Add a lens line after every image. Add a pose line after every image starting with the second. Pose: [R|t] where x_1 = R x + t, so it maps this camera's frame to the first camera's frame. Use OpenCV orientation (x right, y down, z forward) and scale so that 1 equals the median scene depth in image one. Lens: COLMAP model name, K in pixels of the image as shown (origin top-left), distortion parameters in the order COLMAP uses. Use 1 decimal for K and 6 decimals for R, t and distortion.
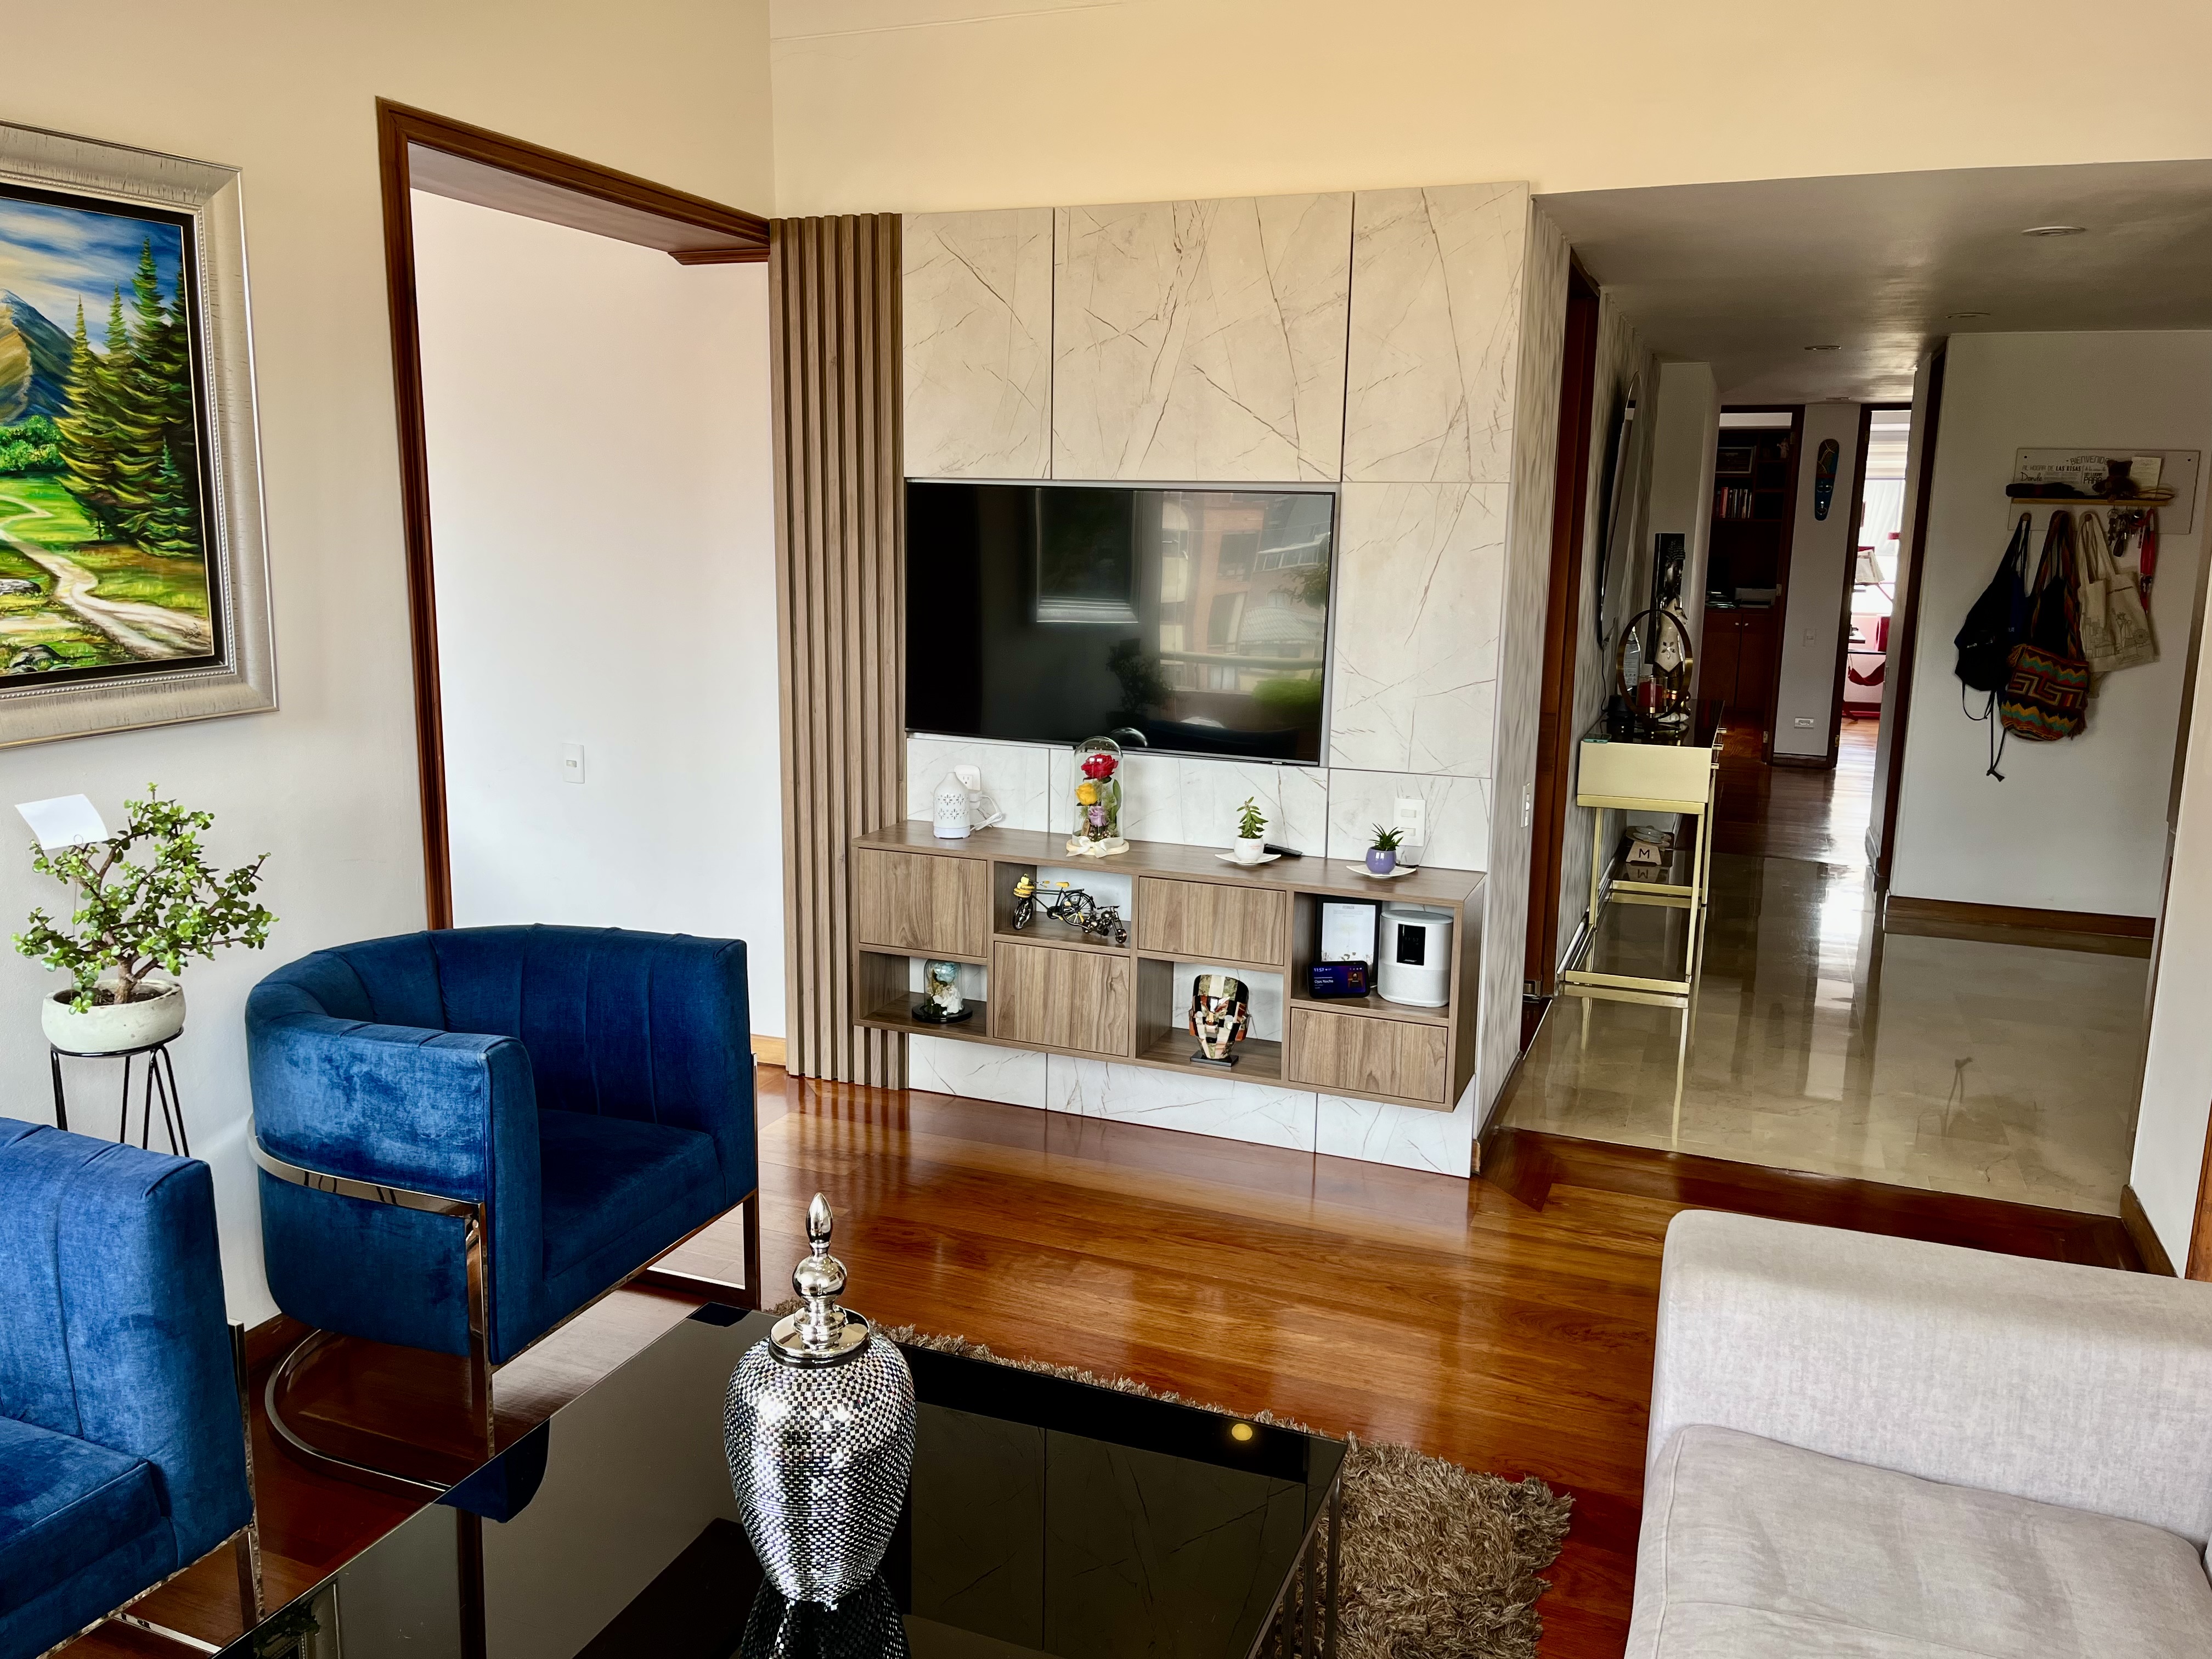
lens RADIAL K [[1671.2, 0, 1099.4], [0, 1671.2, 831.0], [0, 0, 1]] dist [0.112551, -0.149605]
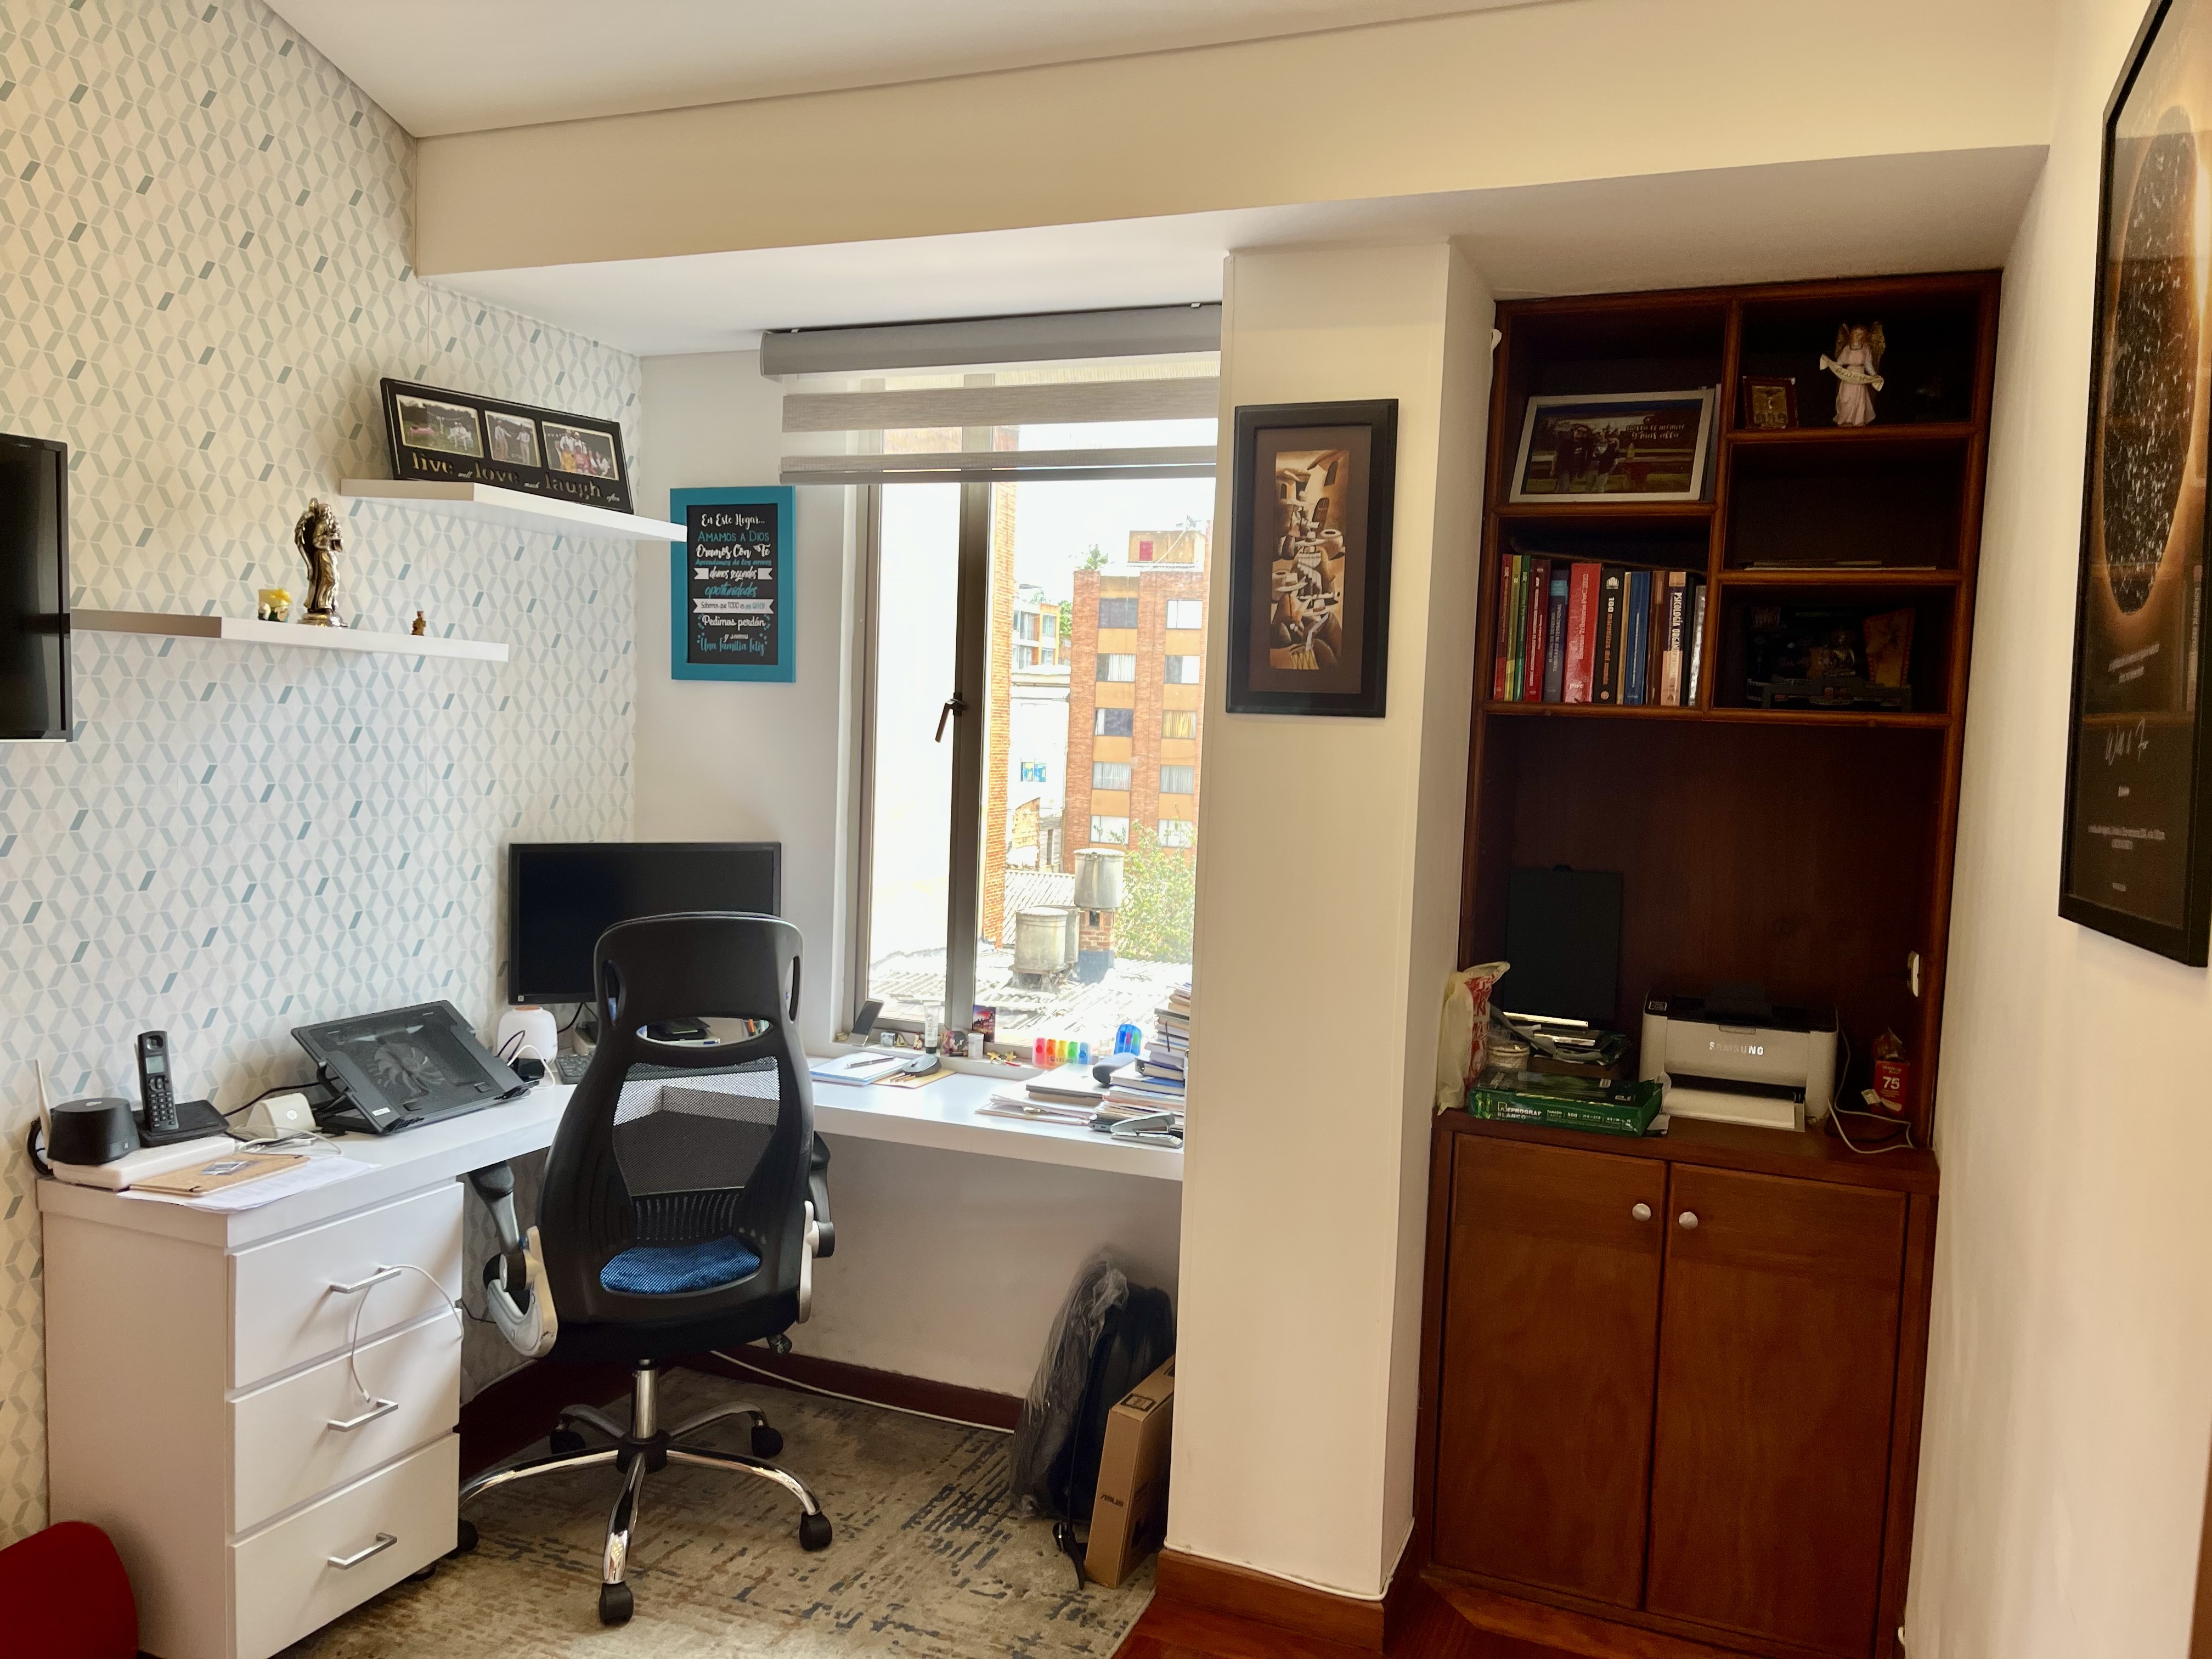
lens RADIAL K [[1694.2, 0, 1099.2], [0, 1694.2, 834.2], [0, 0, 1]] dist [0.070050, -0.084778]
pose [[0.999737, 0.021697, -0.007390, 0.667735], [-0.022416, 0.992804, -0.117633, -0.304984], [0.004785, 0.117768, 0.993030, 1.701284]]
